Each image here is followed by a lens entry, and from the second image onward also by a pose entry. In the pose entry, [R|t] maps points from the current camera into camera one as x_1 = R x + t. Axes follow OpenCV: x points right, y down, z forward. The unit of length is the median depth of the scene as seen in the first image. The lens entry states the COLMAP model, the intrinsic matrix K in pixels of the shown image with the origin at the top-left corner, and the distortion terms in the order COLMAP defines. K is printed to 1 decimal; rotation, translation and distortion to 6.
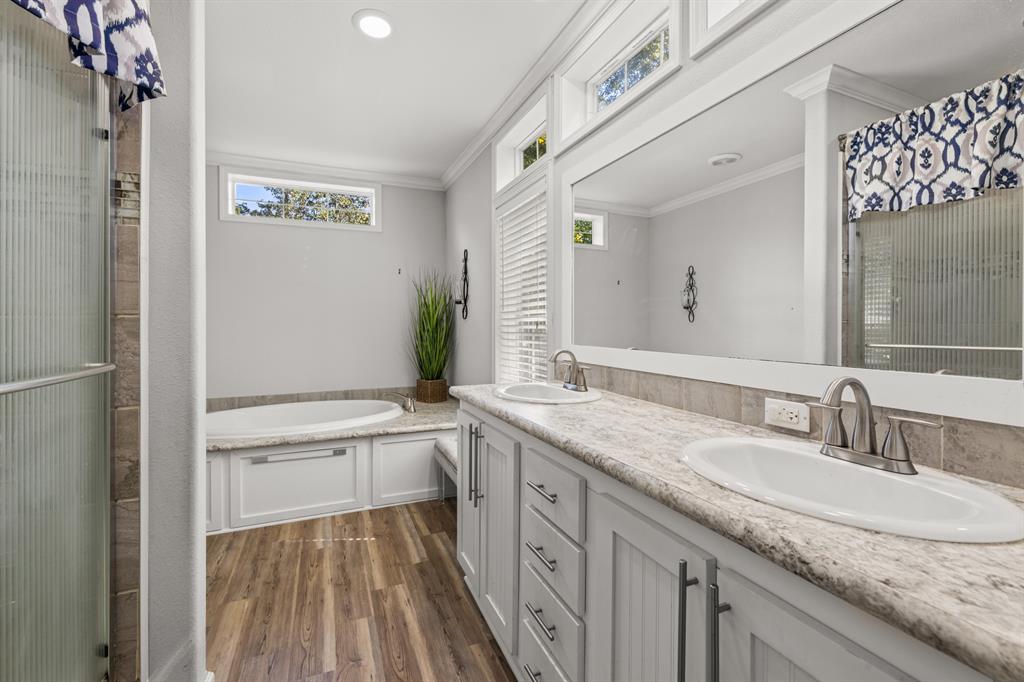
lens RADIAL K [[438.9, 0, 511.6], [0, 438.9, 322.4], [0, 0, 1]] dist [0.002513, 0.000081]
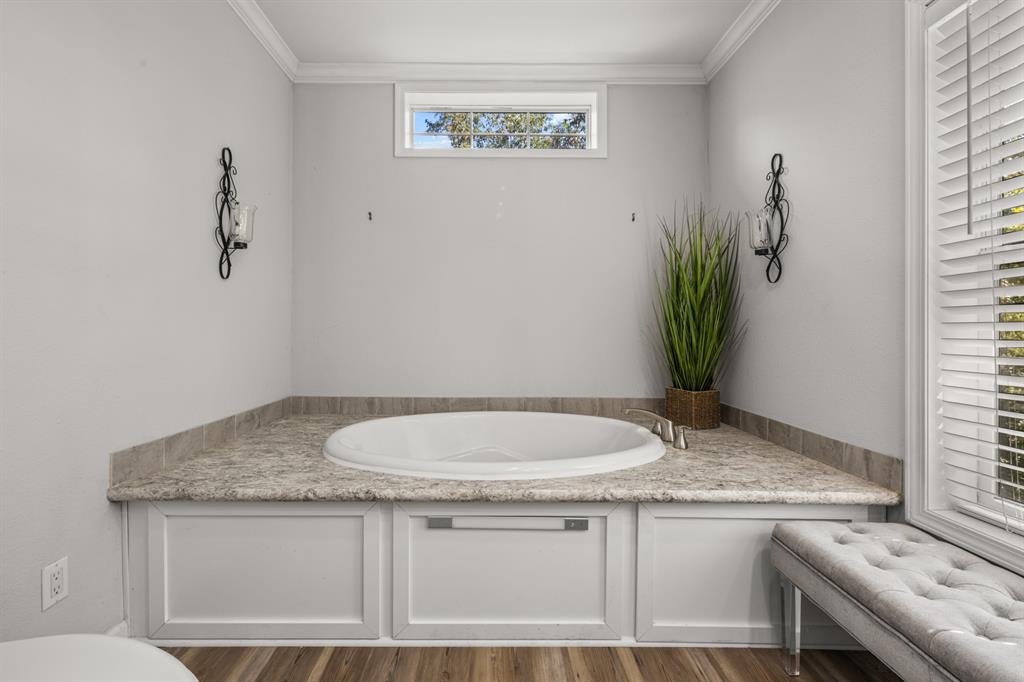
lens RADIAL K [[438.9, 0, 509.8], [0, 438.9, 334.0], [0, 0, 1]] dist [0.002513, 0.000081]
pose [[0.934107, 0.016161, -0.356628, -0.267086], [-0.010141, 0.999773, 0.018742, 0.060046], [0.356850, -0.013890, 0.934058, 0.465619]]
